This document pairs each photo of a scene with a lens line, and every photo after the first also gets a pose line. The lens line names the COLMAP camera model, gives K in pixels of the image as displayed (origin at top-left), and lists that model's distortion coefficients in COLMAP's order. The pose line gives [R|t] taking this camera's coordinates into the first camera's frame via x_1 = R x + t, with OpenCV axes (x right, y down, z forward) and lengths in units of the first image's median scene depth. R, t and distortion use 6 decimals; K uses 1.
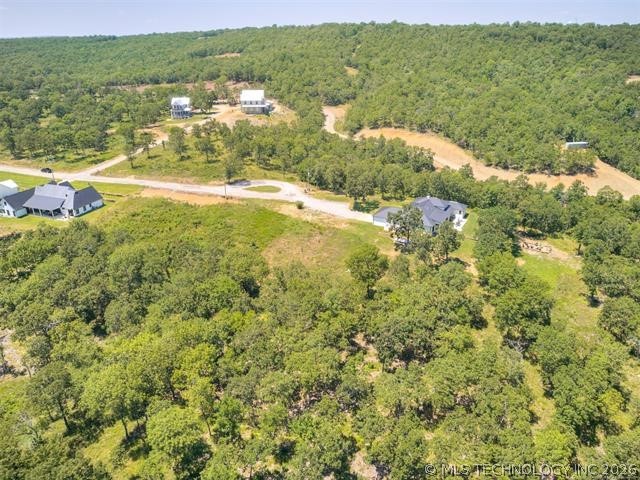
lens RADIAL K [[463.9, 0, 315.8], [0, 463.9, 240.3], [0, 0, 1]] dist [-0.068232, 0.060448]
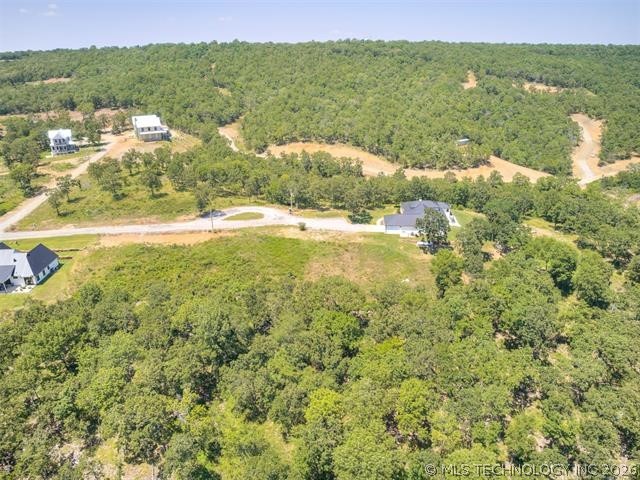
lens RADIAL K [[463.9, 0, 317.5], [0, 463.9, 236.2], [0, 0, 1]] dist [-0.068232, 0.060448]
pose [[0.915000, -0.160626, 0.370101, -0.239795], [0.176442, 0.984270, -0.009038, -0.027770], [-0.362828, 0.073571, 0.928947, 0.061190]]
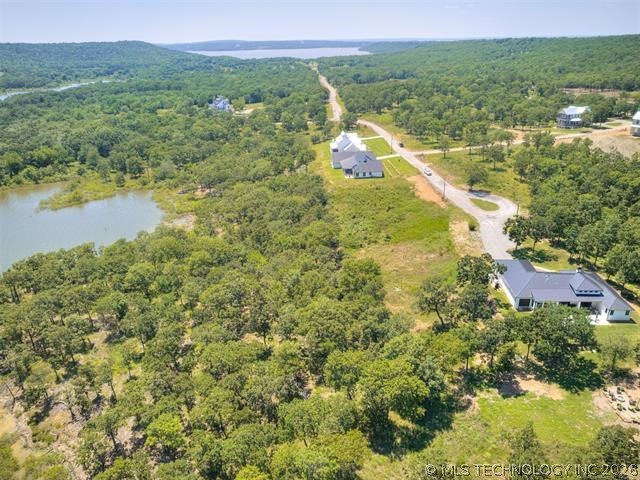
lens RADIAL K [[463.9, 0, 330.0], [0, 463.9, 229.3], [0, 0, 1]] dist [-0.068232, 0.060448]
pose [[0.440255, 0.340170, -0.830939, 0.405584], [-0.350736, 0.917079, 0.189604, -0.096128], [0.826535, 0.207967, 0.523059, 0.178673]]
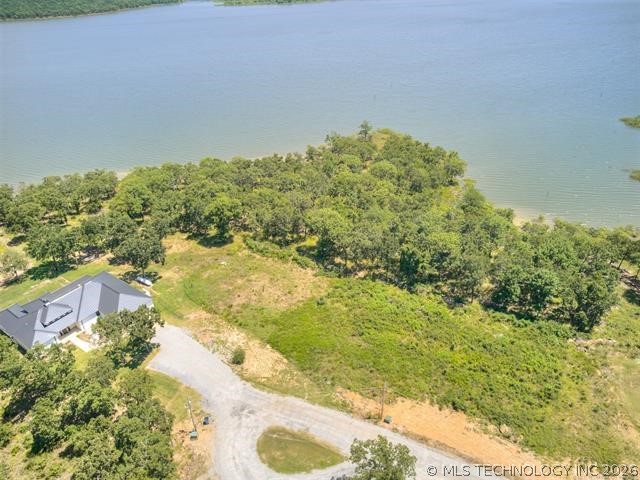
lens RADIAL K [[463.9, 0, 321.9], [0, 463.9, 241.2], [0, 0, 1]] dist [-0.068232, 0.060448]
pose [[-0.993189, -0.042999, 0.108289, -0.123826], [0.064999, 0.566869, 0.821240, -0.399540], [-0.096698, 0.822685, -0.560213, 0.778101]]
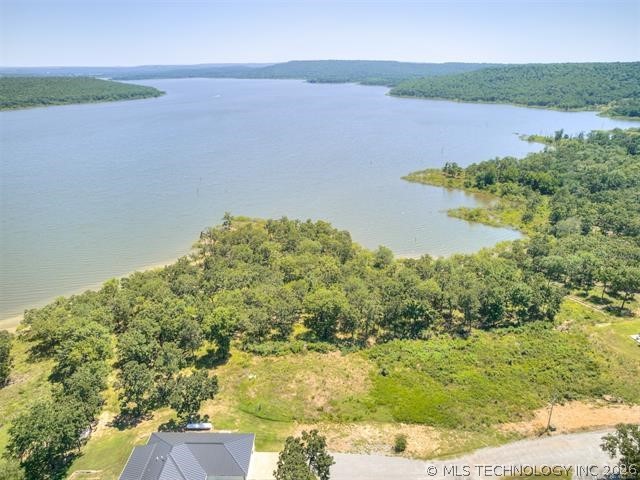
lens RADIAL K [[463.9, 0, 323.2], [0, 463.9, 238.5], [0, 0, 1]] dist [-0.068232, 0.060448]
pose [[-0.880438, 0.179507, -0.438869, 0.155465], [-0.182746, 0.725603, 0.663404, -0.385474], [0.437530, 0.664288, -0.606044, 0.737195]]
